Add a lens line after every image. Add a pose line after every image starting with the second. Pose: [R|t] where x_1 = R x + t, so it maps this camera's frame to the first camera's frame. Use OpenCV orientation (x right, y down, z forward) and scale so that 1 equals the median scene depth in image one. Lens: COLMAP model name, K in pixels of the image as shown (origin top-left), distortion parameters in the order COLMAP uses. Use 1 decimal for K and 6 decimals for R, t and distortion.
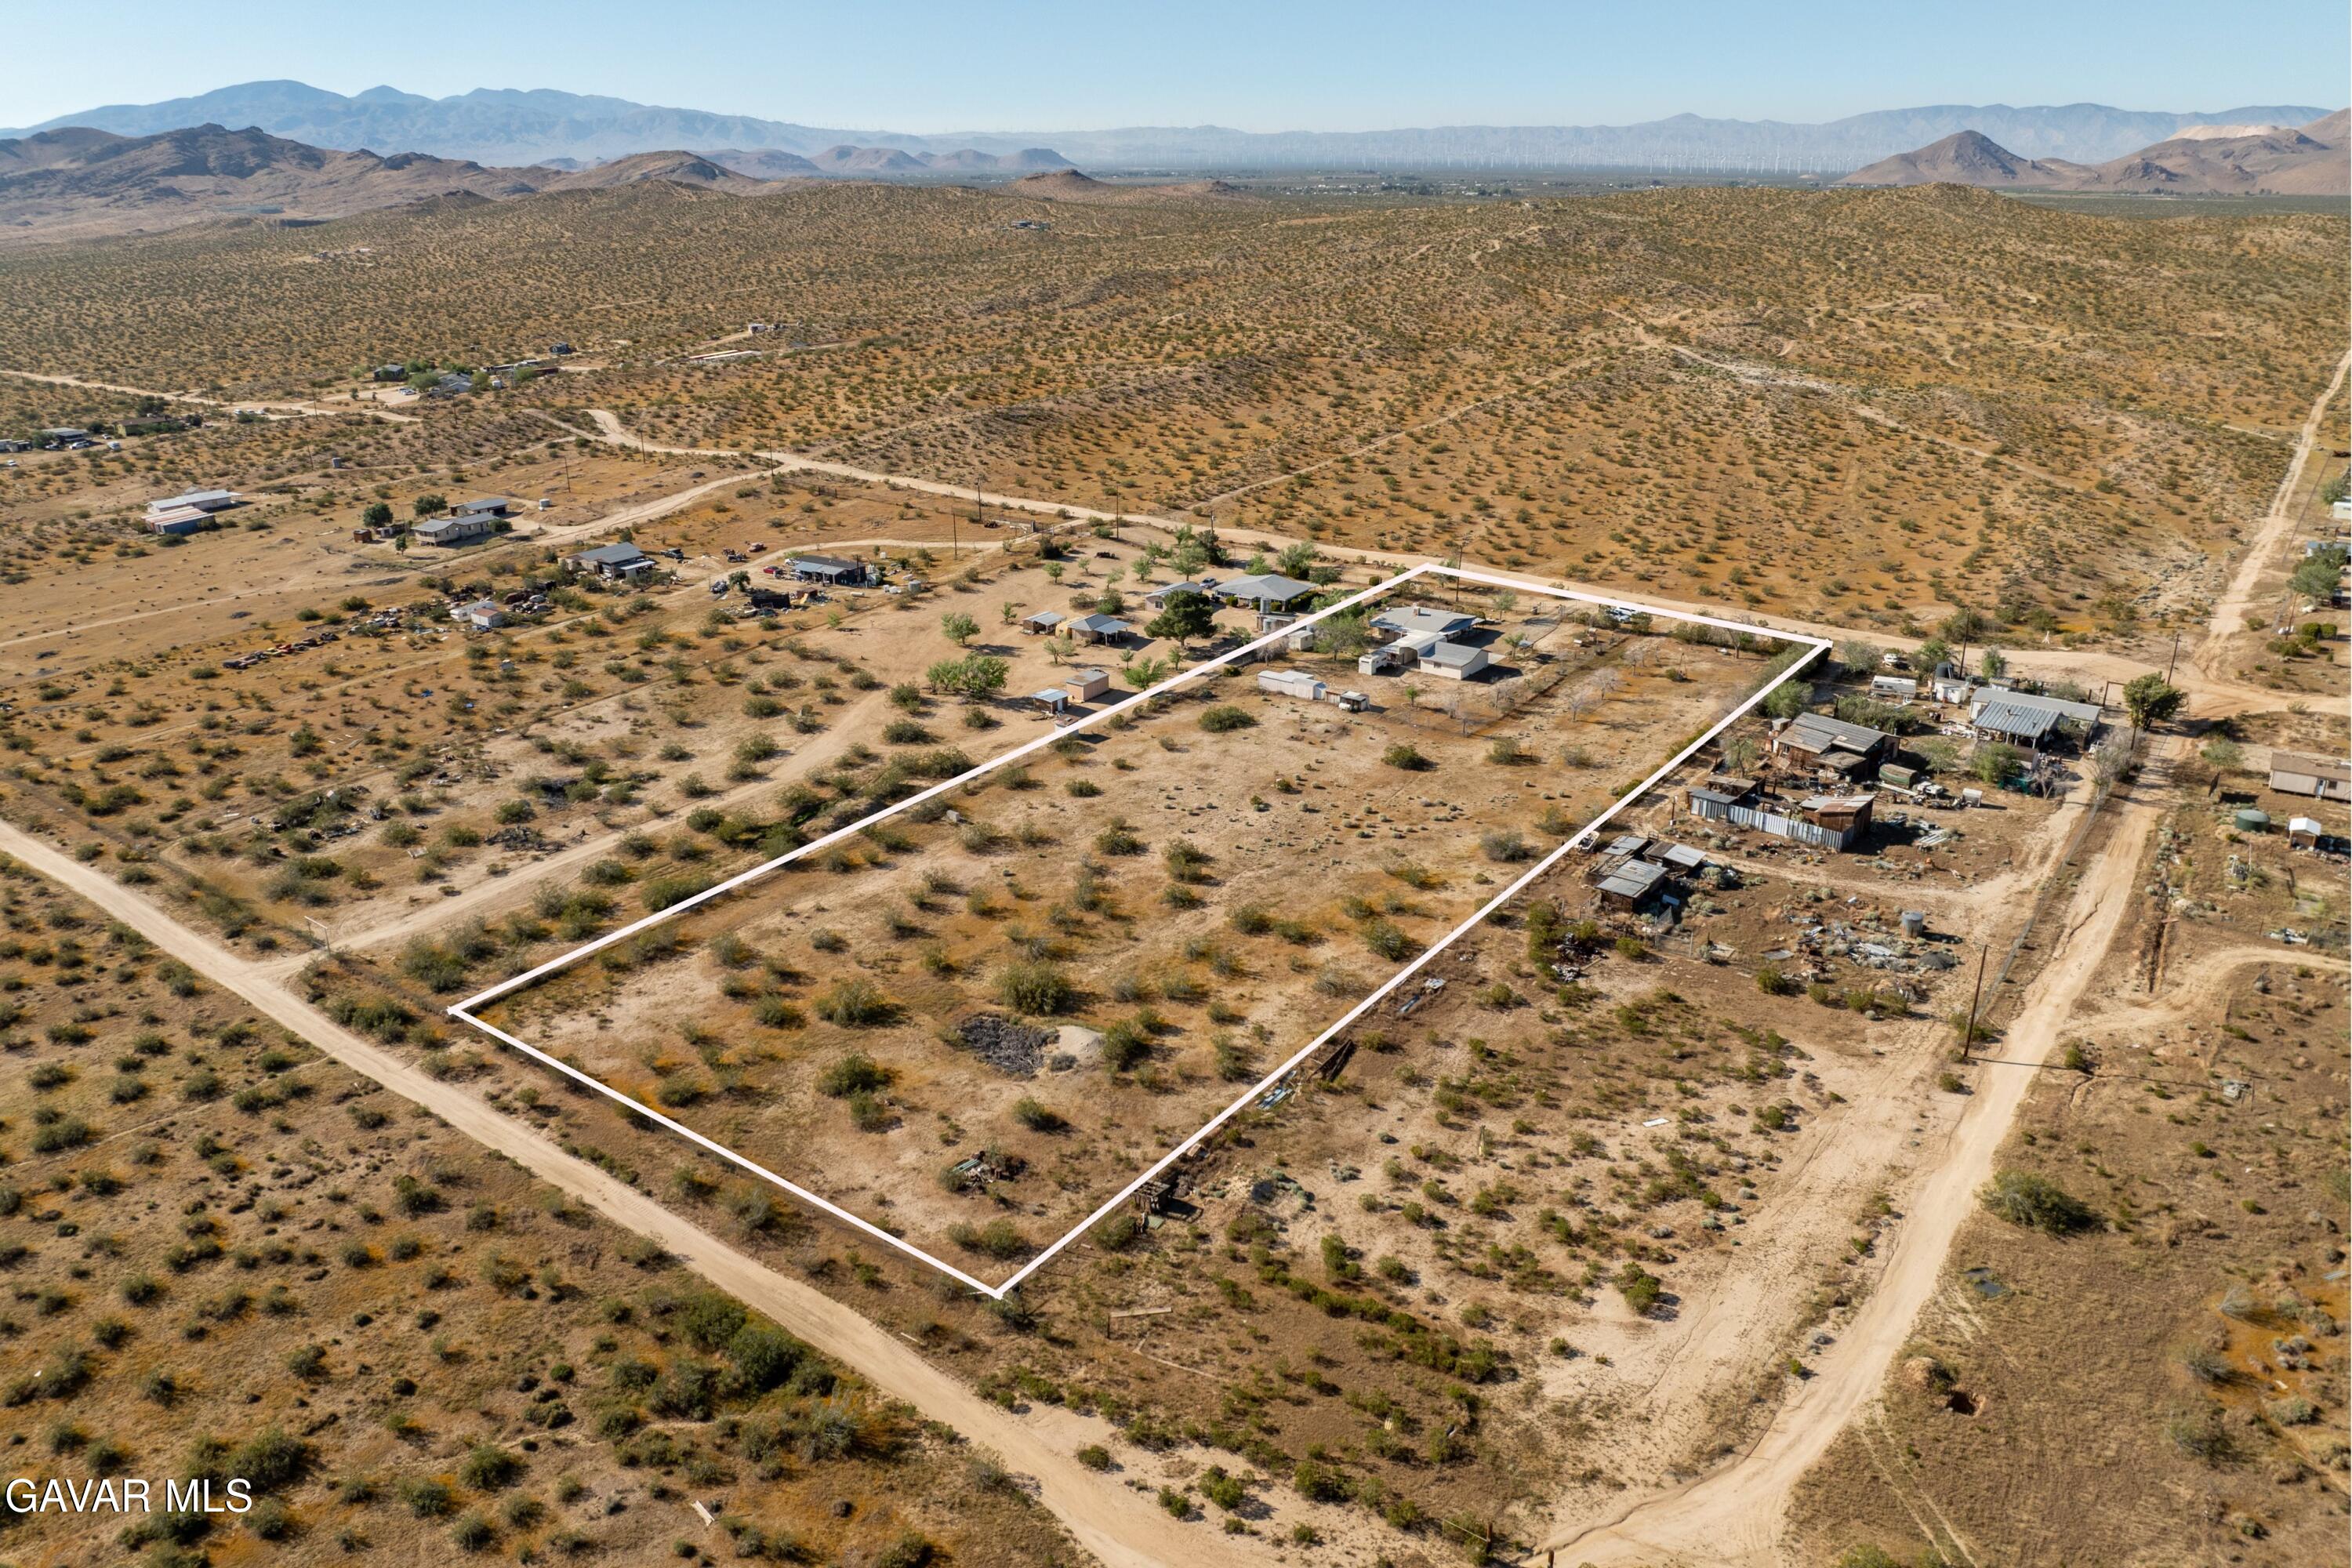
lens RADIAL K [[1633.4, 0, 1170.1], [0, 1633.4, 787.1], [0, 0, 1]] dist [-0.041994, 0.010010]
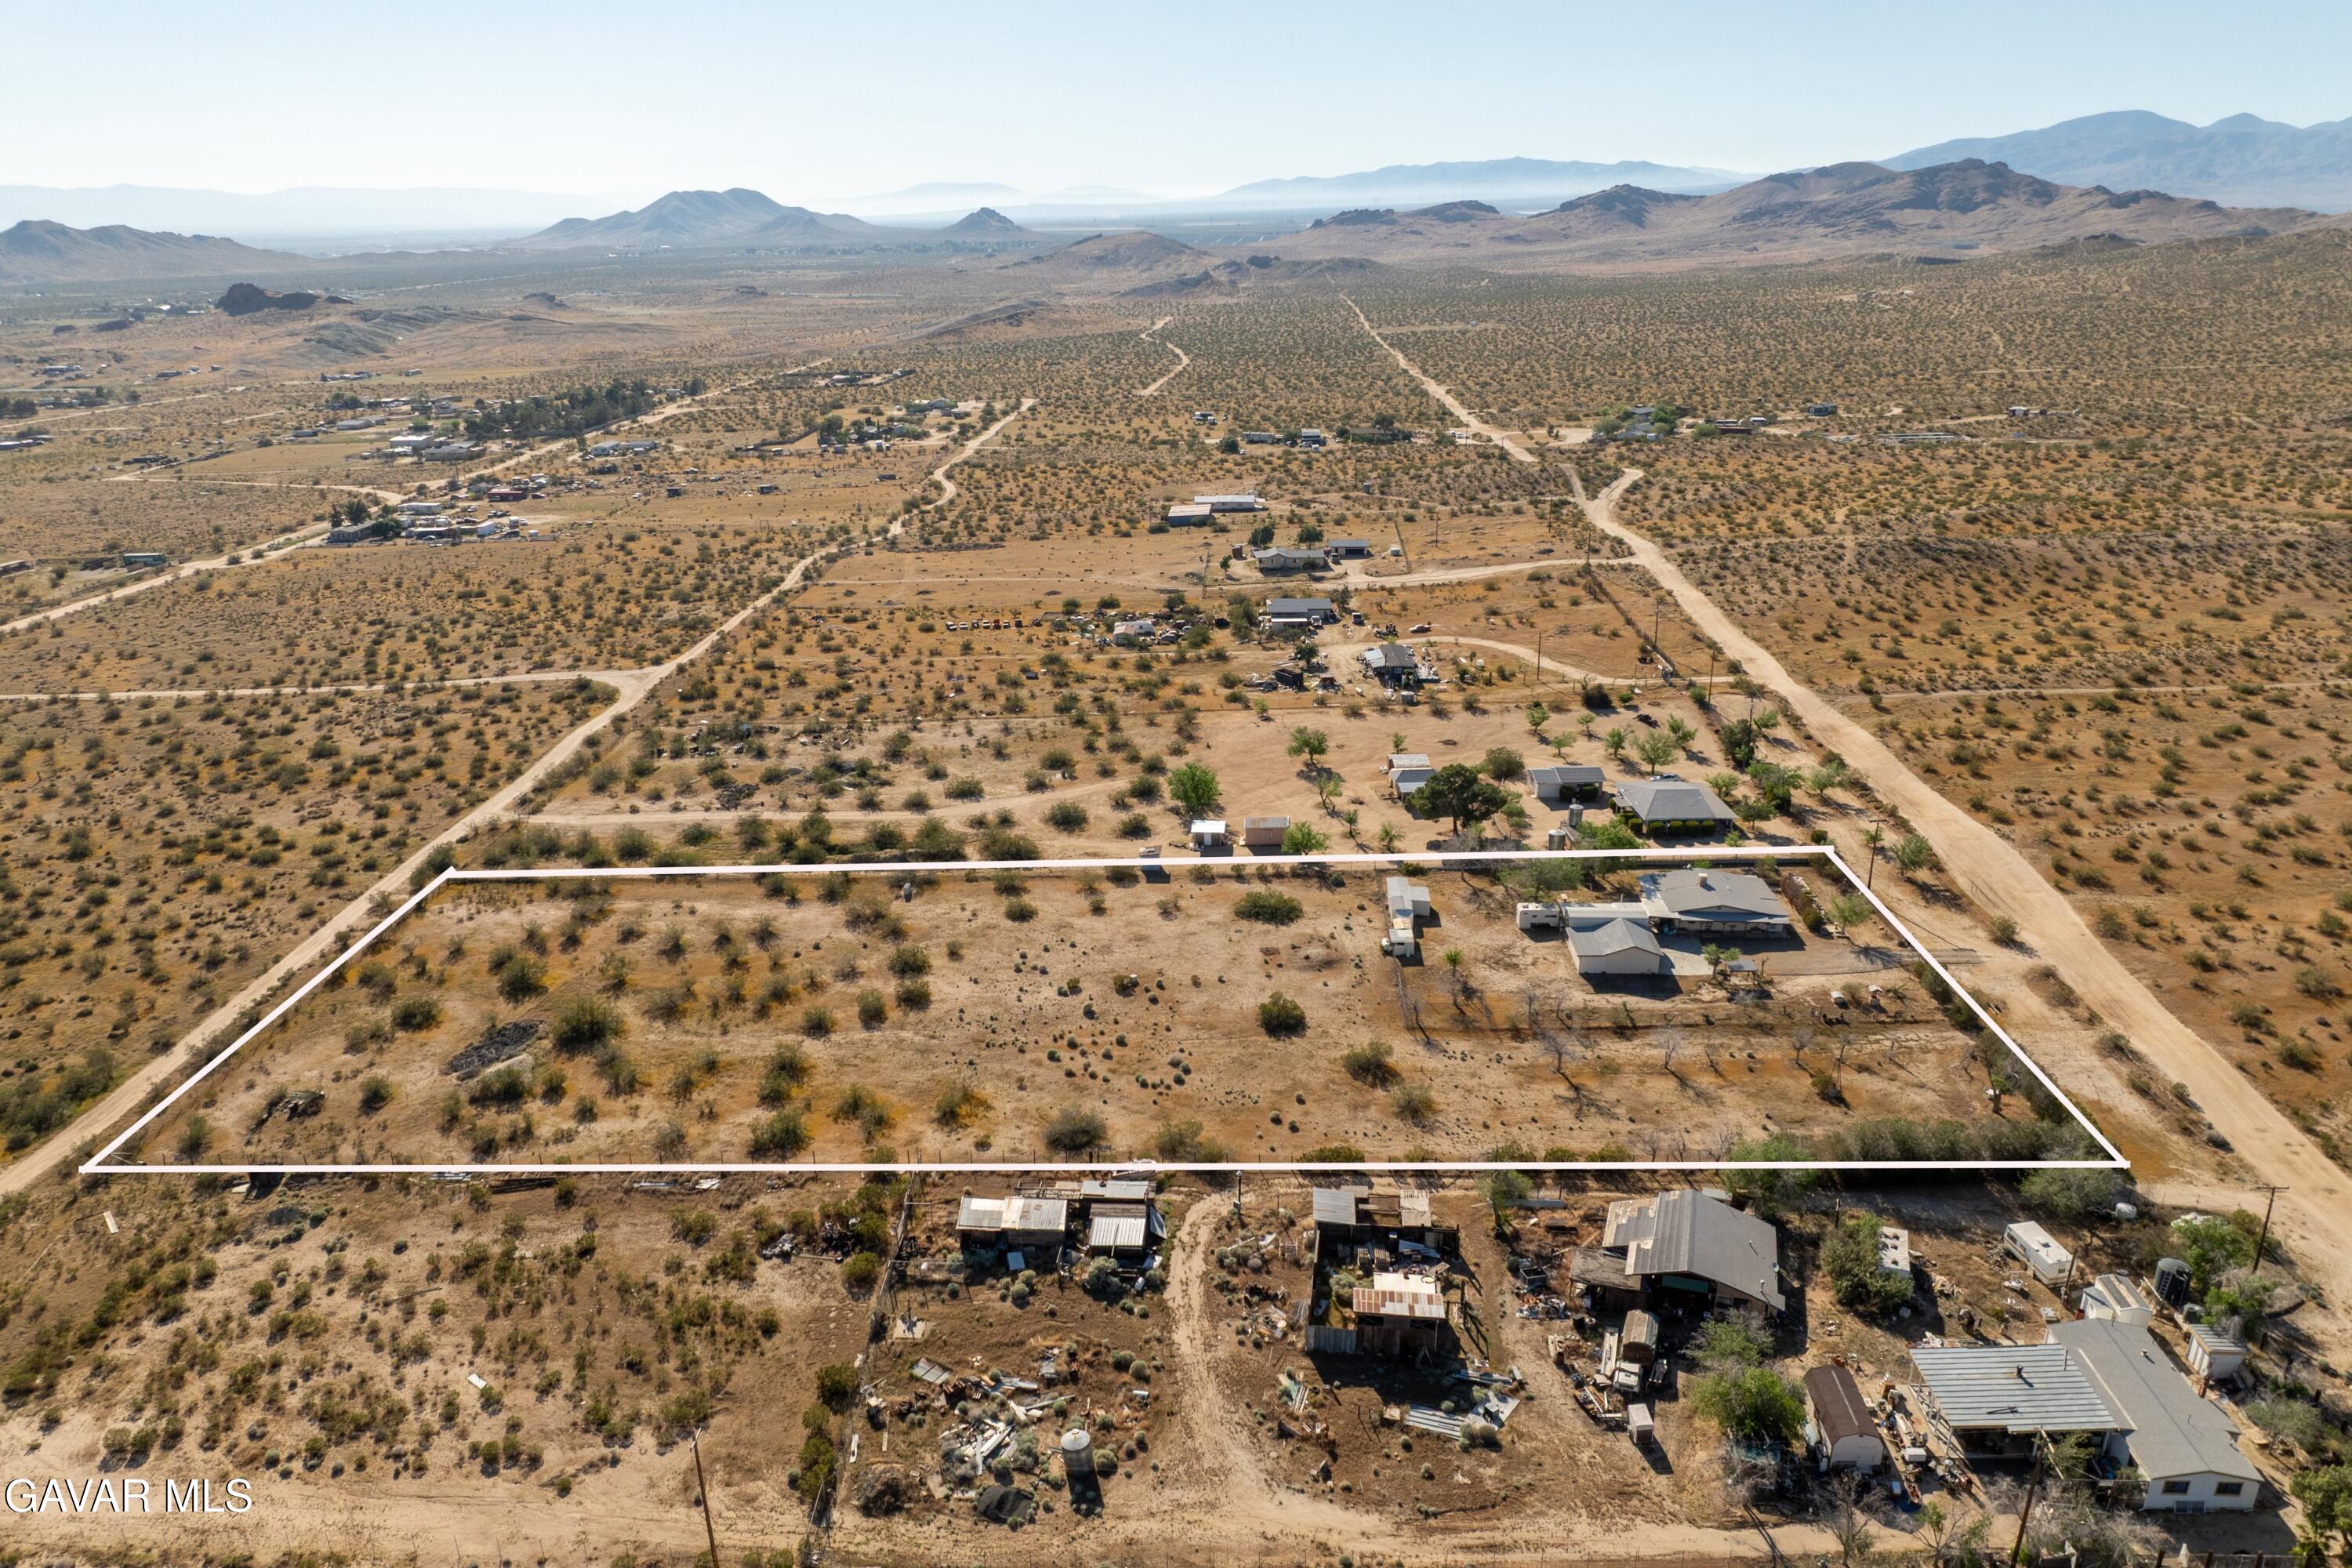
lens RADIAL K [[1657.4, 0, 1180.2], [0, 1657.4, 807.4], [0, 0, 1]] dist [-0.050088, 0.022745]
pose [[0.565447, 0.282654, -0.774839, 0.705682], [-0.291045, 0.947391, 0.133205, -0.204630], [0.771727, 0.150192, 0.617965, 0.433642]]
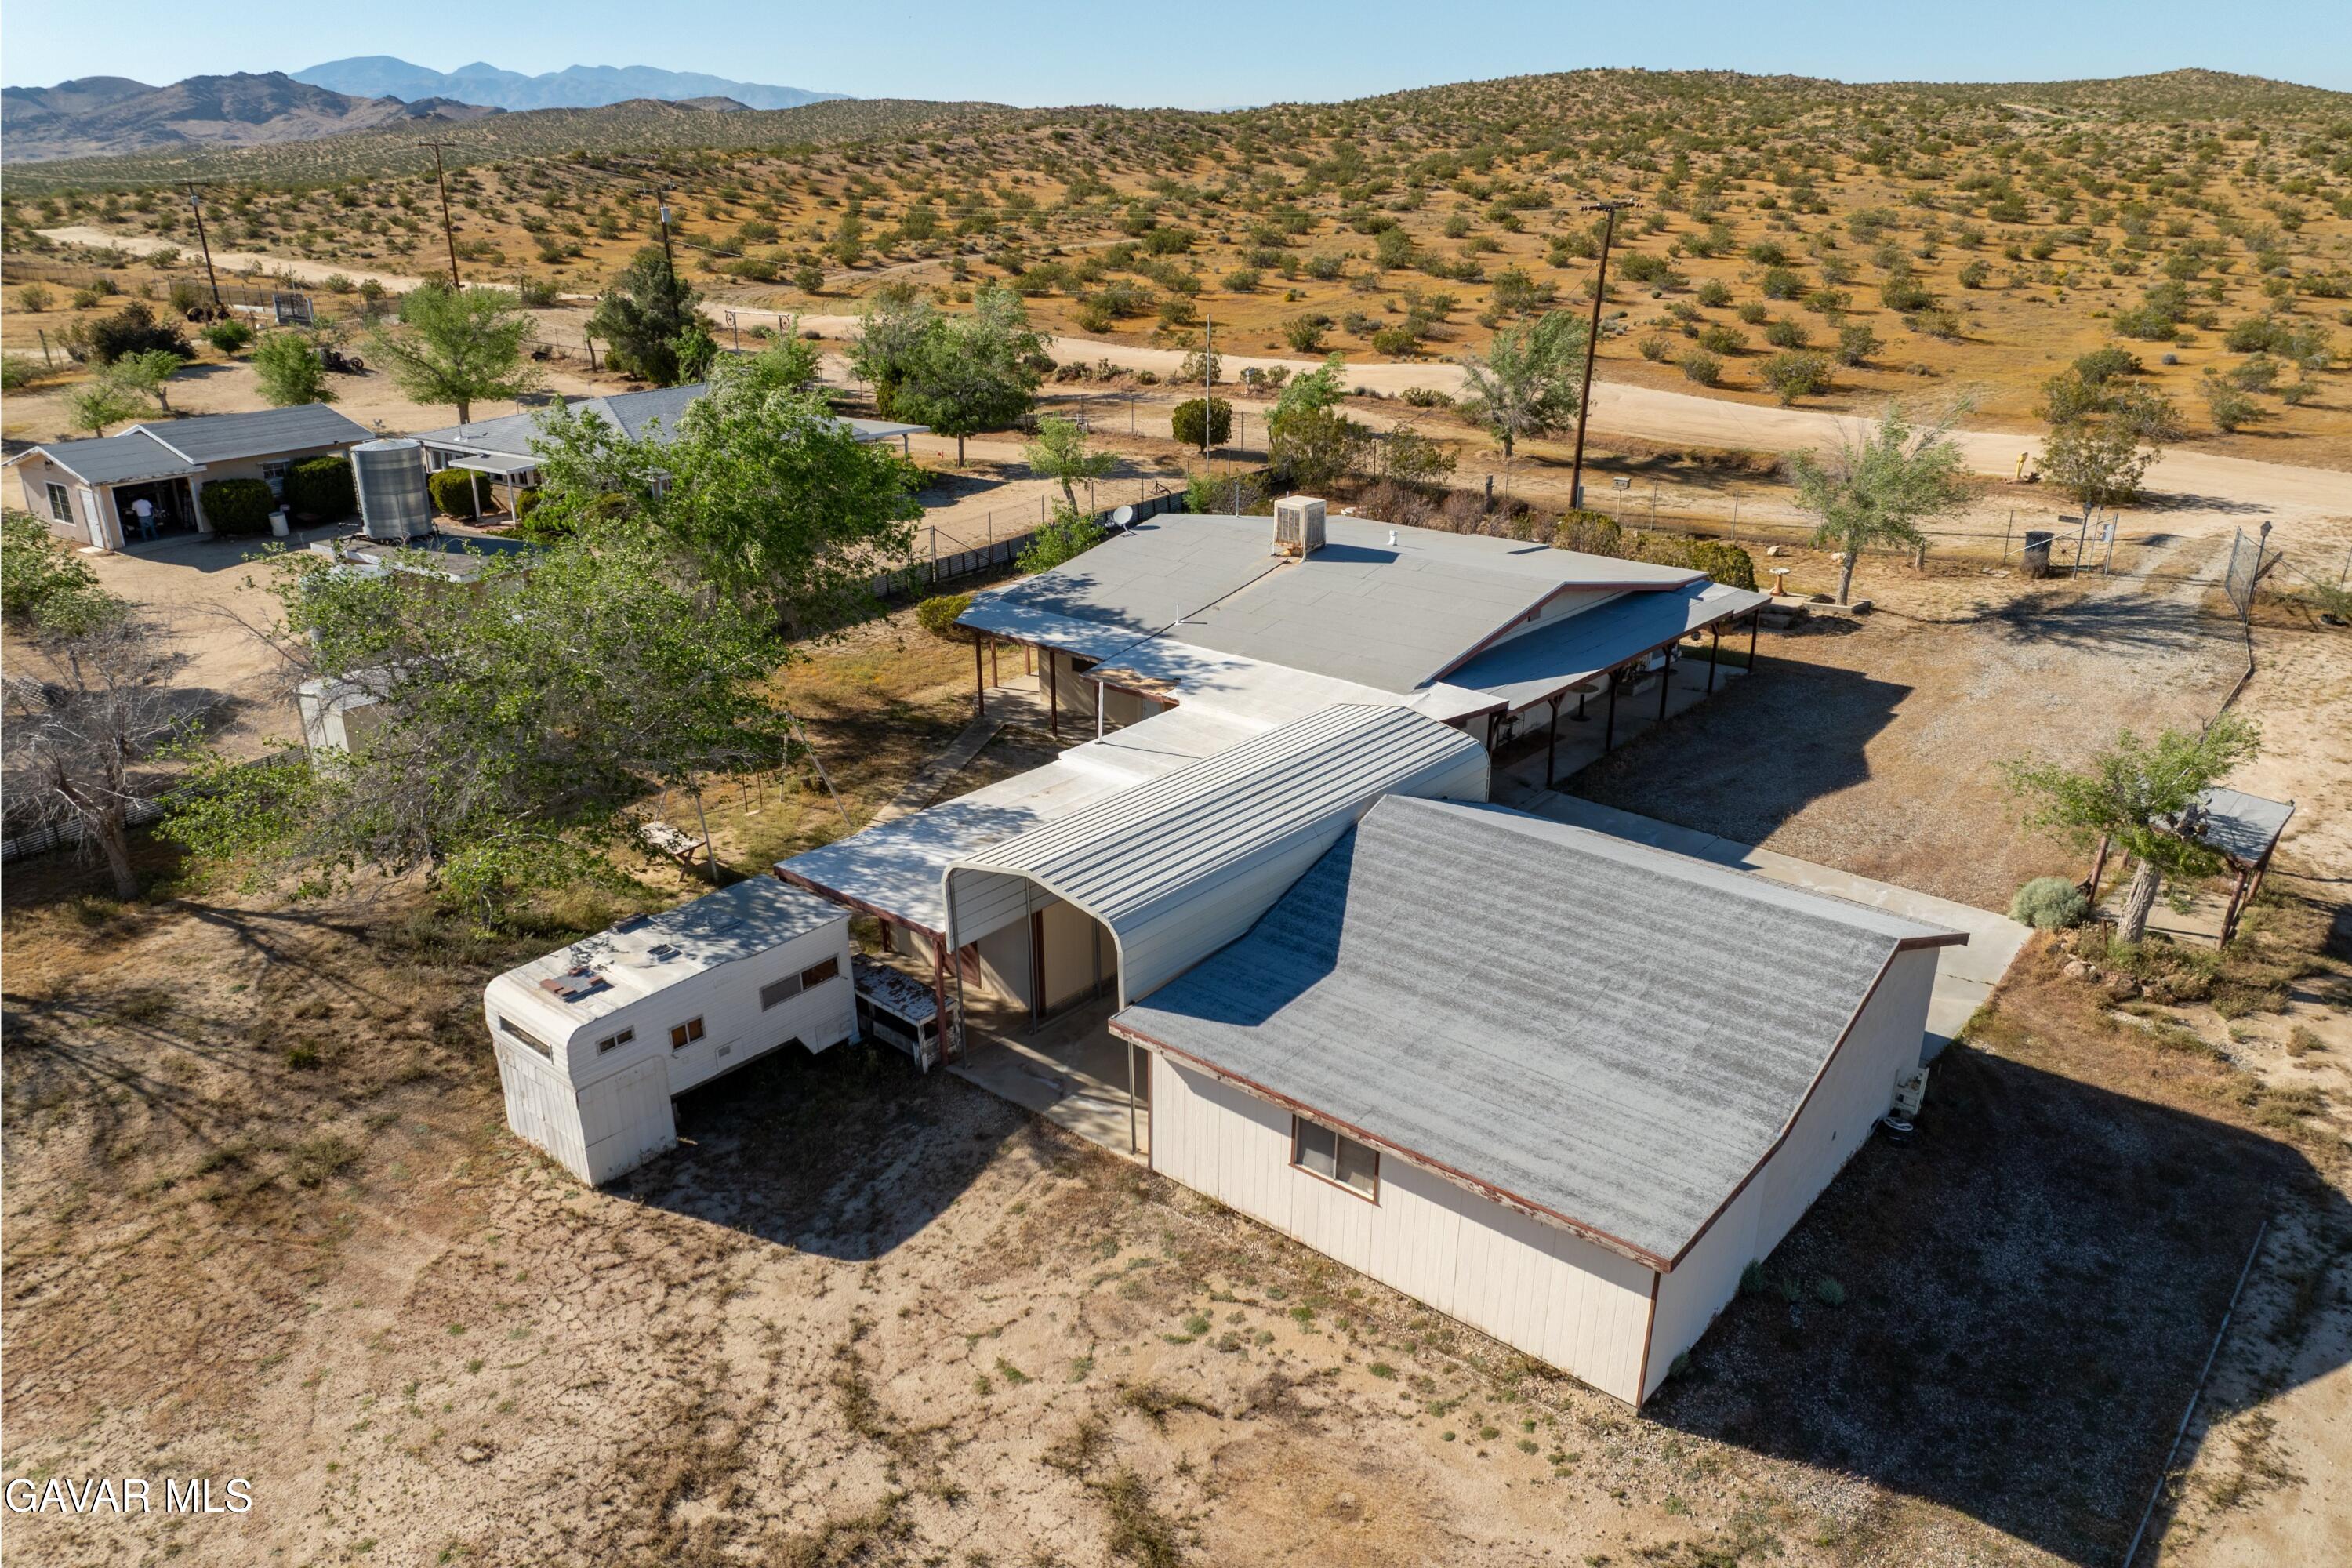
lens RADIAL K [[1657.4, 0, 1180.2], [0, 1657.4, 807.4], [0, 0, 1]] dist [-0.050088, 0.022745]
pose [[0.998627, 0.022898, -0.047125, 0.179349], [-0.022213, 0.999641, 0.015005, -0.103182], [0.047452, -0.013938, 0.998776, 1.033318]]
